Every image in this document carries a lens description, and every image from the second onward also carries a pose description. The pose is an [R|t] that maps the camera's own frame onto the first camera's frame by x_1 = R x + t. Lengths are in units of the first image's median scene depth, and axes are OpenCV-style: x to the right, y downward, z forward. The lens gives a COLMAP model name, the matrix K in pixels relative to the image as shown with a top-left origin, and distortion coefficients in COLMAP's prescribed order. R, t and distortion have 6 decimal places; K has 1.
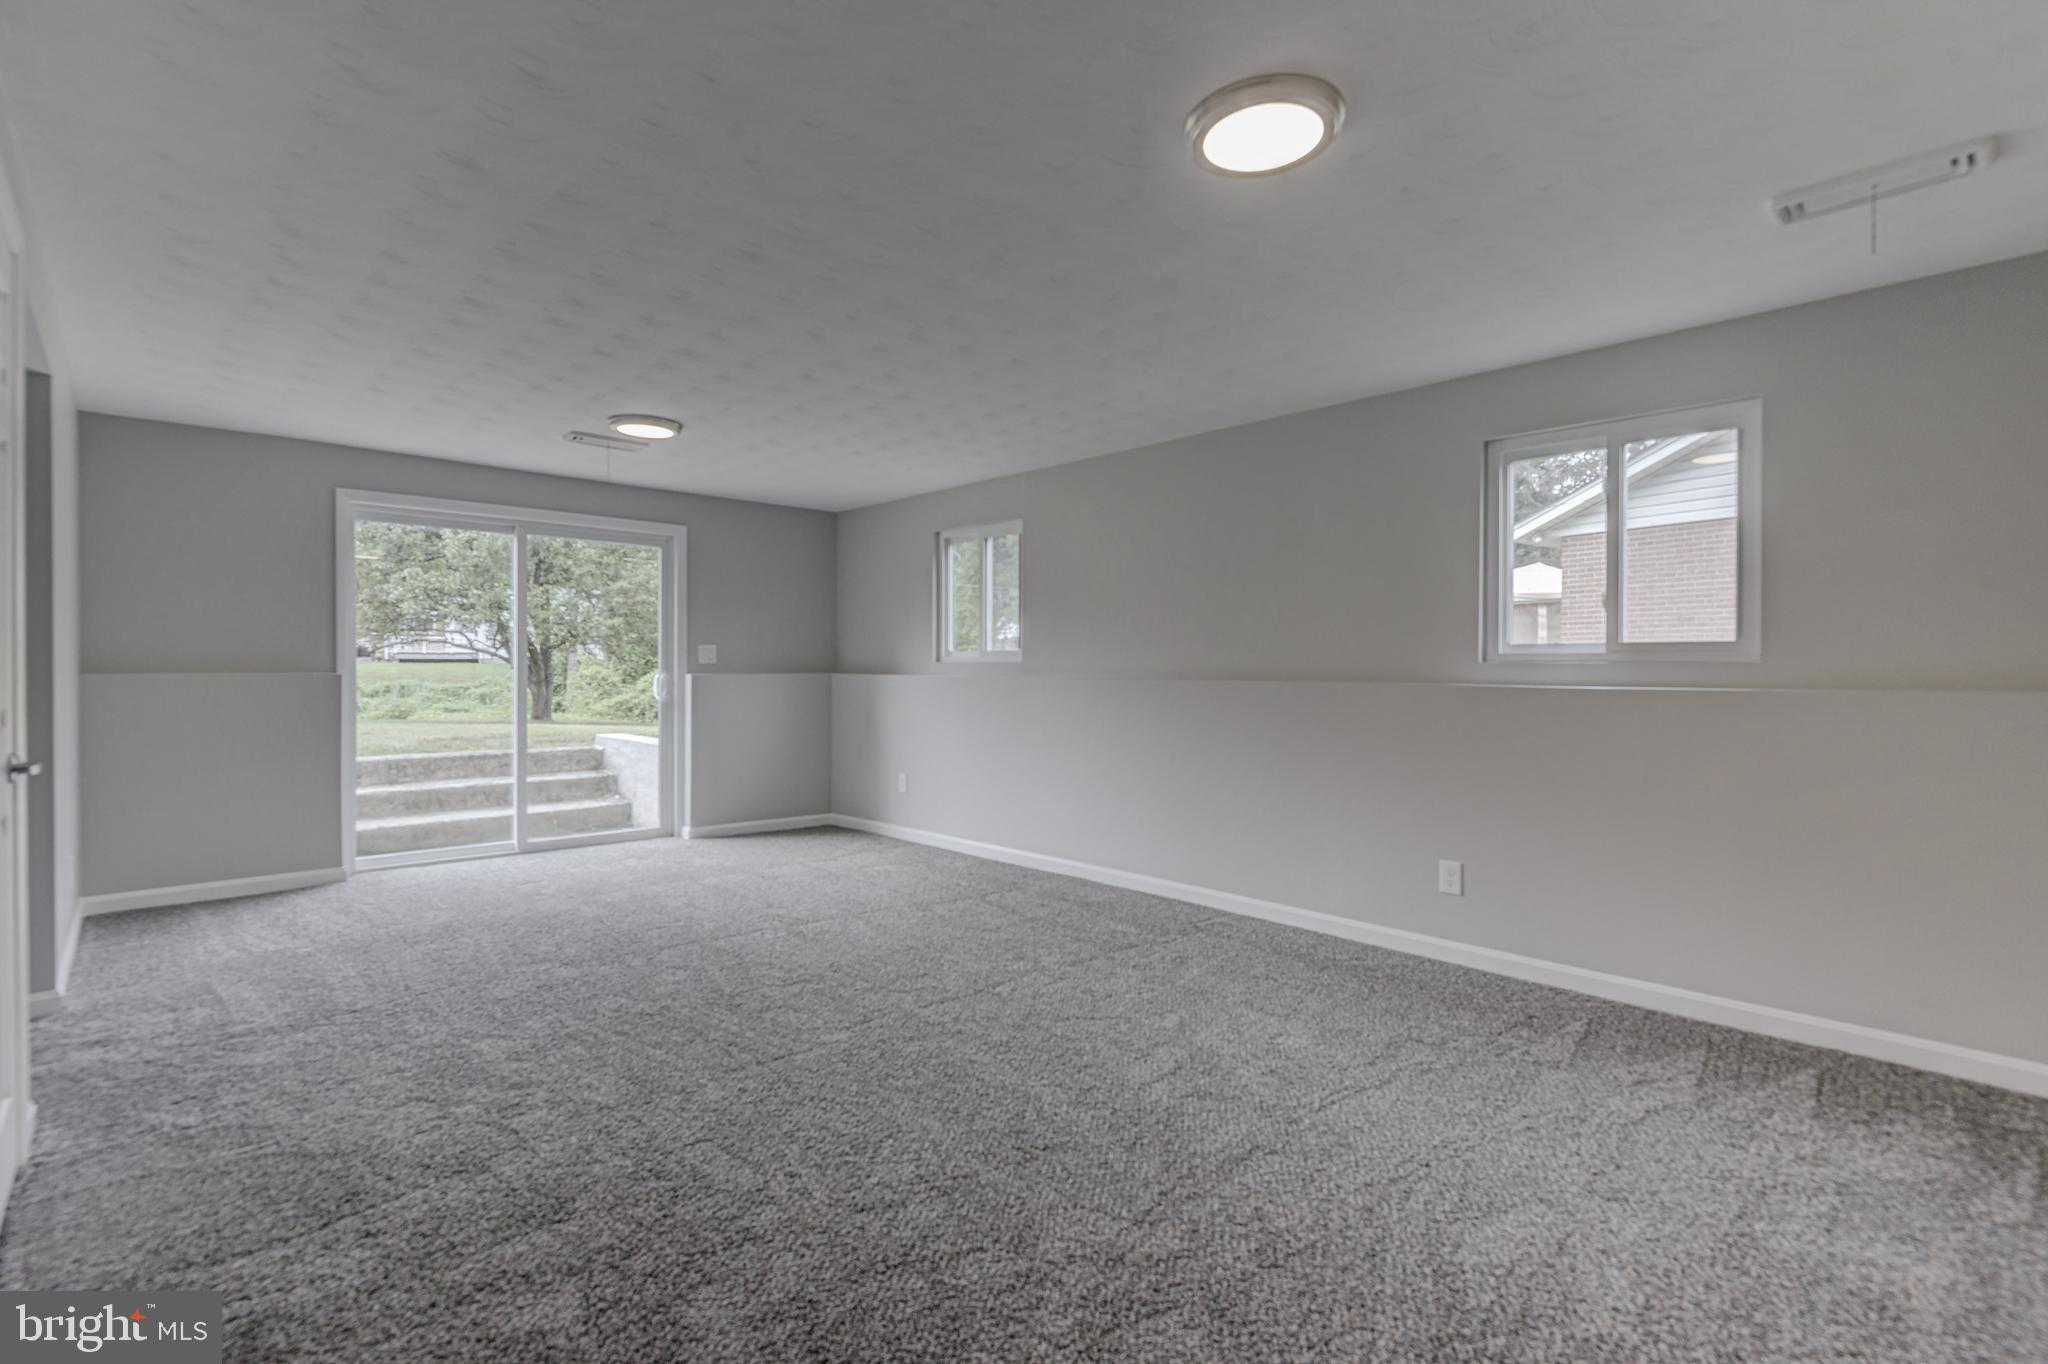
lens RADIAL K [[928.4, 0, 1009.6], [0, 928.4, 678.9], [0, 0, 1]] dist [-0.002807, -0.002141]
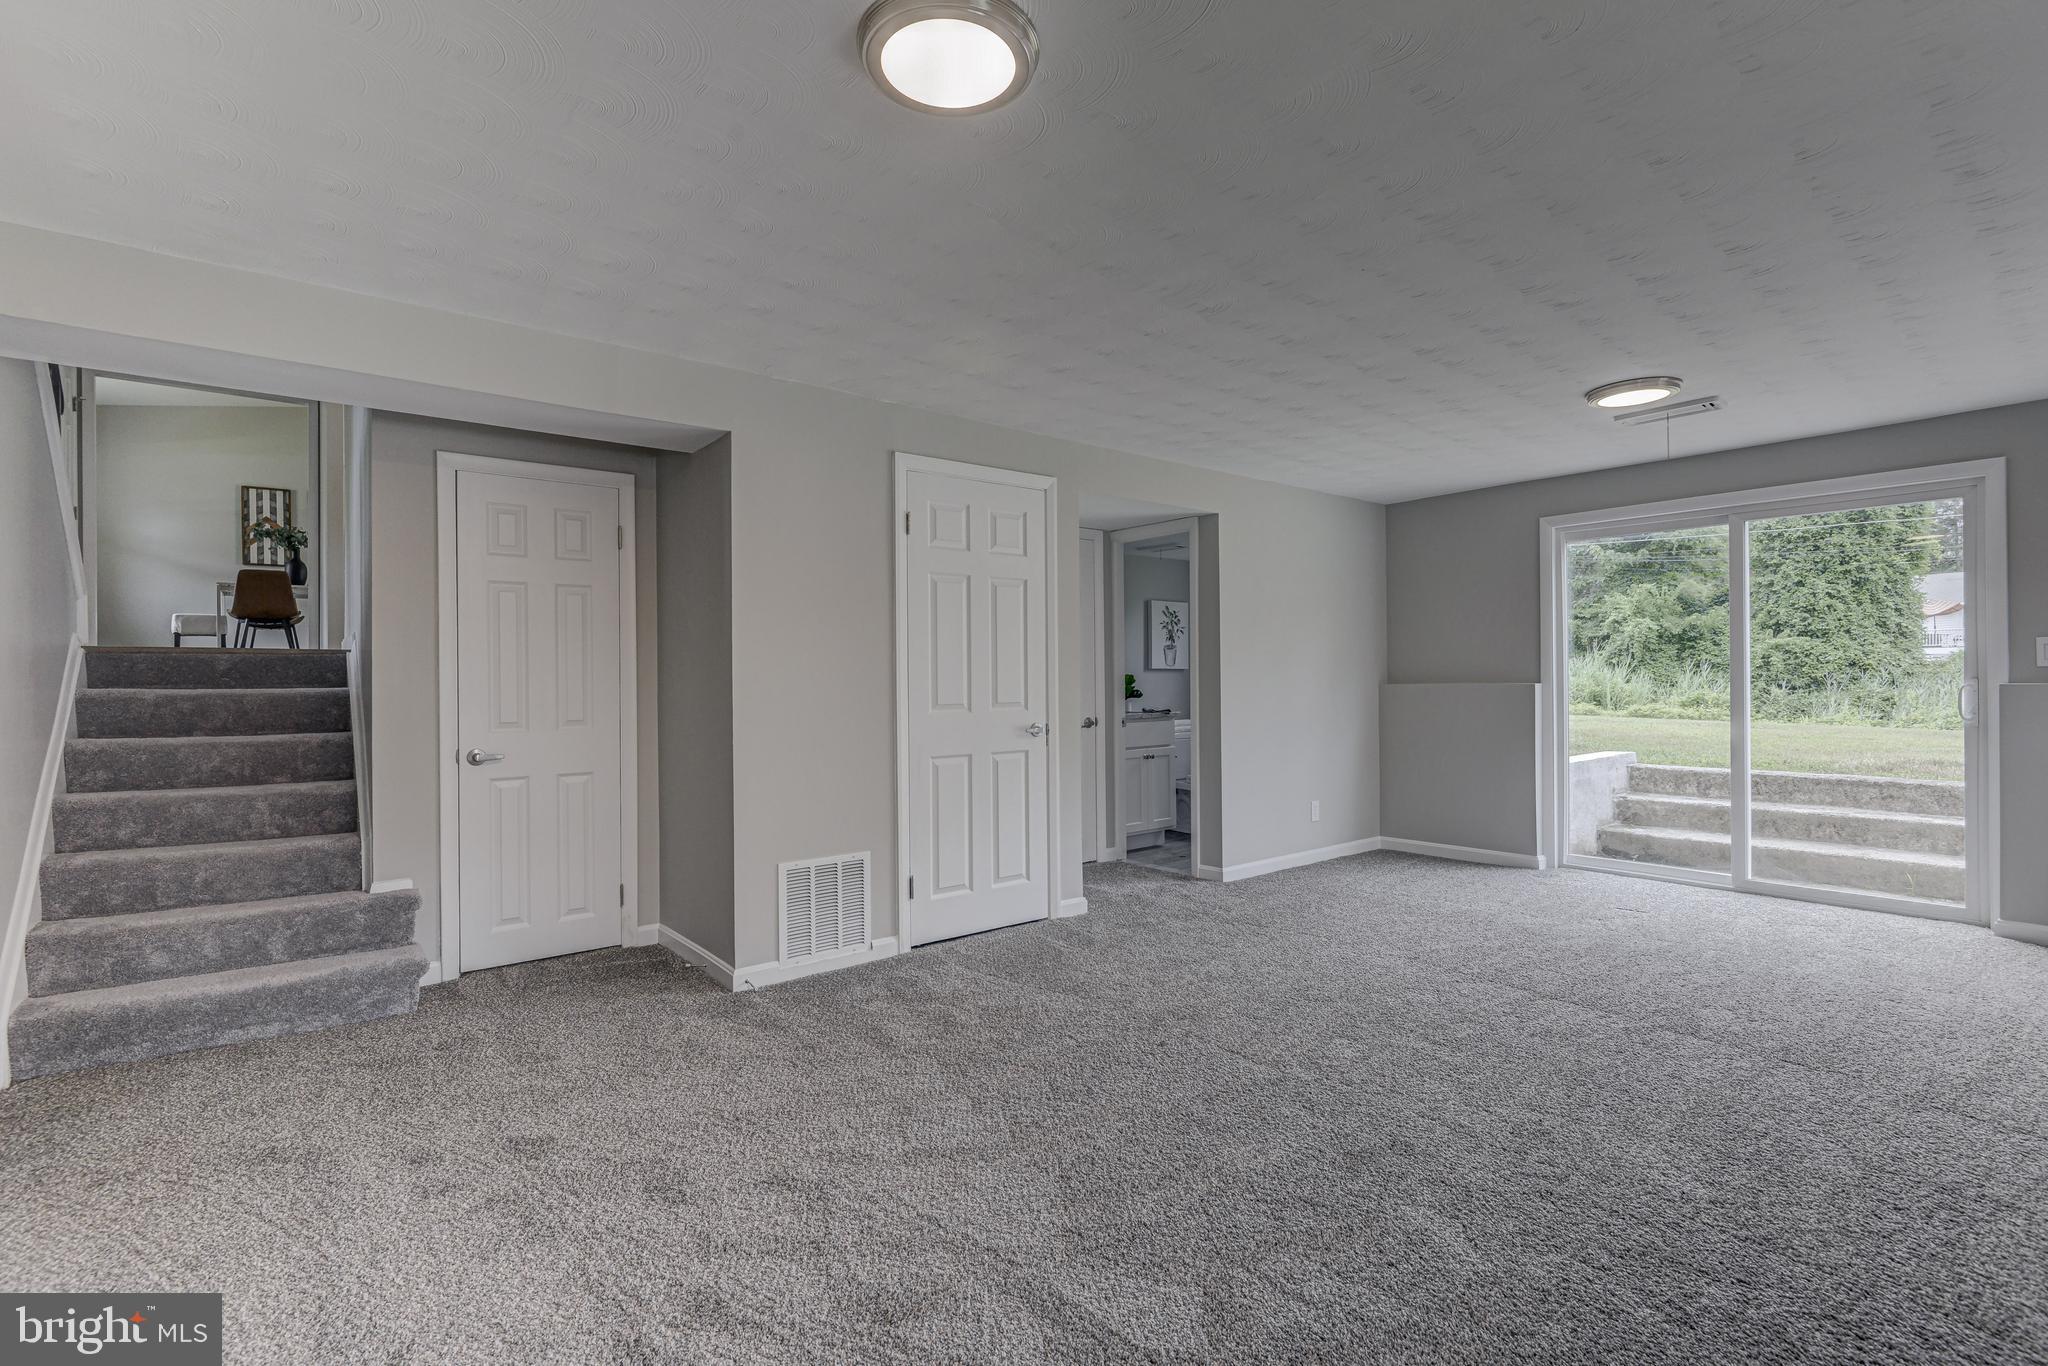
lens RADIAL K [[928.4, 0, 1013.6], [0, 928.4, 668.9], [0, 0, 1]] dist [-0.002807, -0.002141]
pose [[-0.073565, -0.016376, -0.997156, 0.386199], [-0.001310, 0.999866, -0.016324, -0.003924], [0.997290, 0.000105, -0.073577, 0.388191]]
